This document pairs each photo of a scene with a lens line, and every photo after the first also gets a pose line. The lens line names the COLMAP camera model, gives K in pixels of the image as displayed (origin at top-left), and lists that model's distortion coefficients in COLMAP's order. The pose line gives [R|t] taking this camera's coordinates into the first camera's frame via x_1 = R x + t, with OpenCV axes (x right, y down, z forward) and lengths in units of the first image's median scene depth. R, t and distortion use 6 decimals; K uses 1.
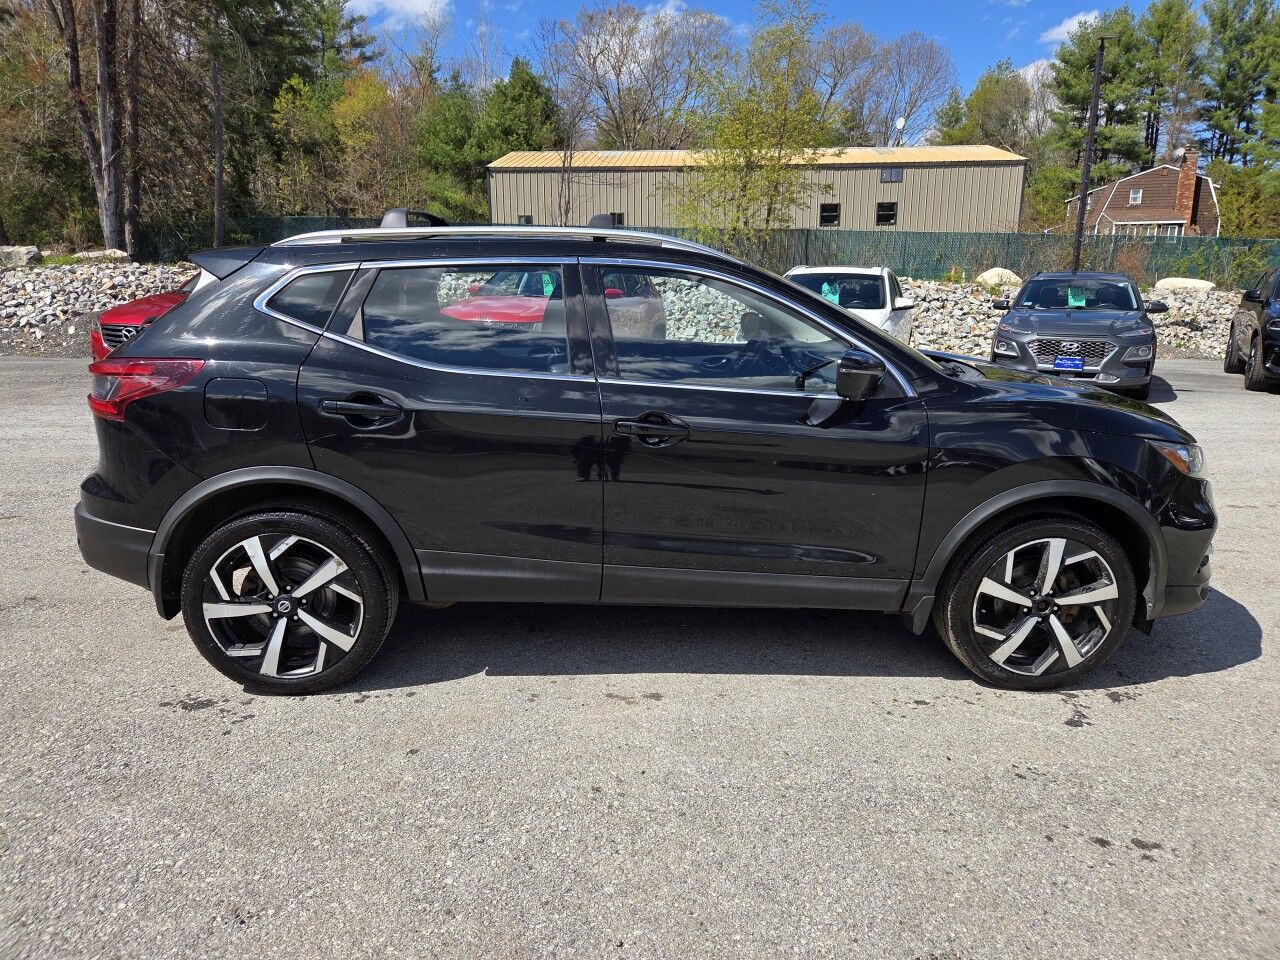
lens RADIAL K [[901.6, 0, 629.6], [0, 901.6, 477.4], [0, 0, 1]] dist [0.033760, -0.032034]
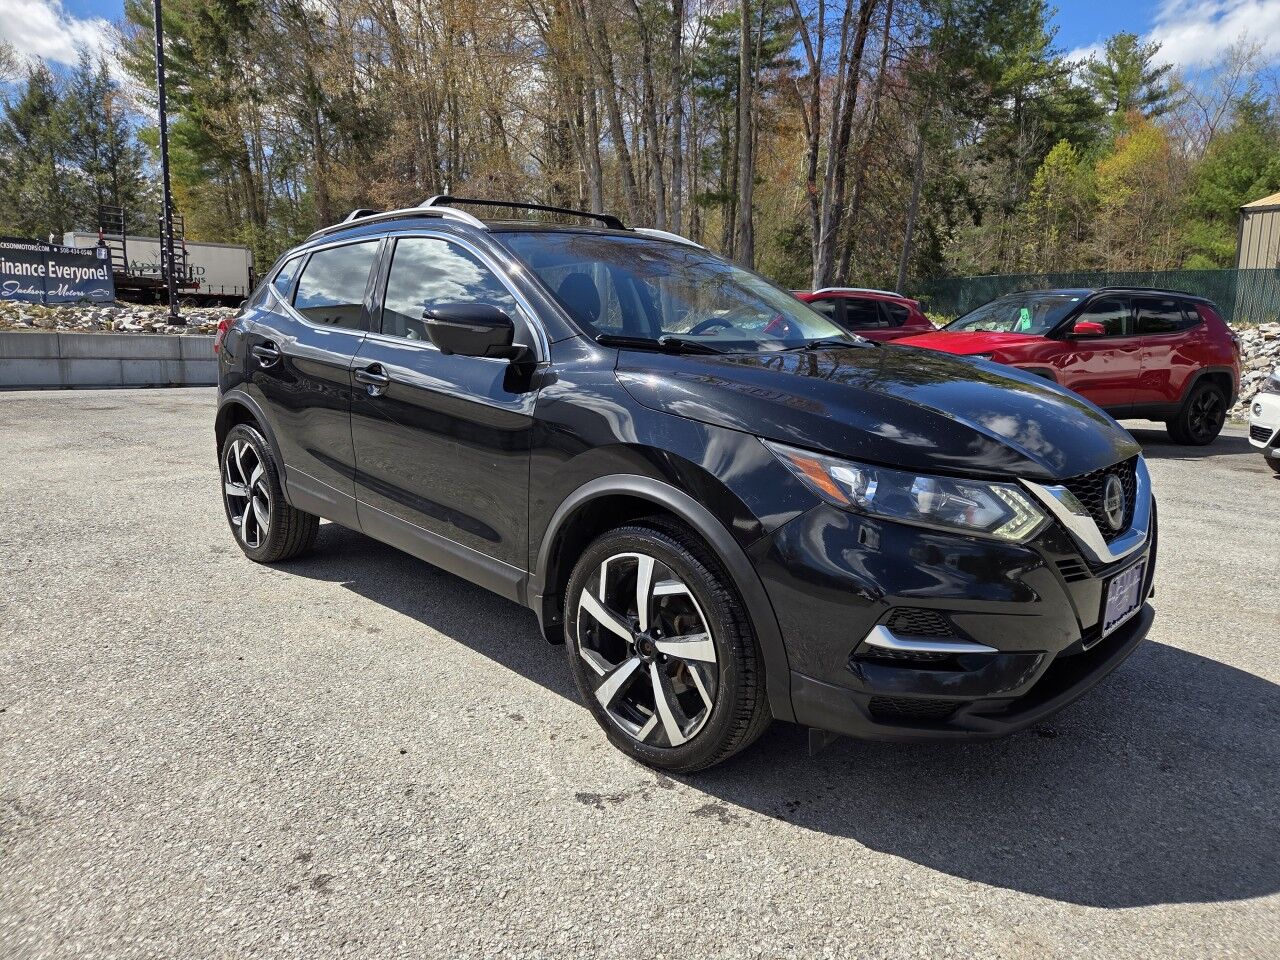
lens RADIAL K [[892.4, 0, 657.5], [0, 892.4, 491.5], [0, 0, 1]] dist [0.015113, -0.002895]
pose [[0.639112, 0.126133, -0.758700, 0.993869], [-0.177044, 0.984097, 0.014467, 0.003828], [0.748459, 0.125077, 0.651279, 0.509537]]
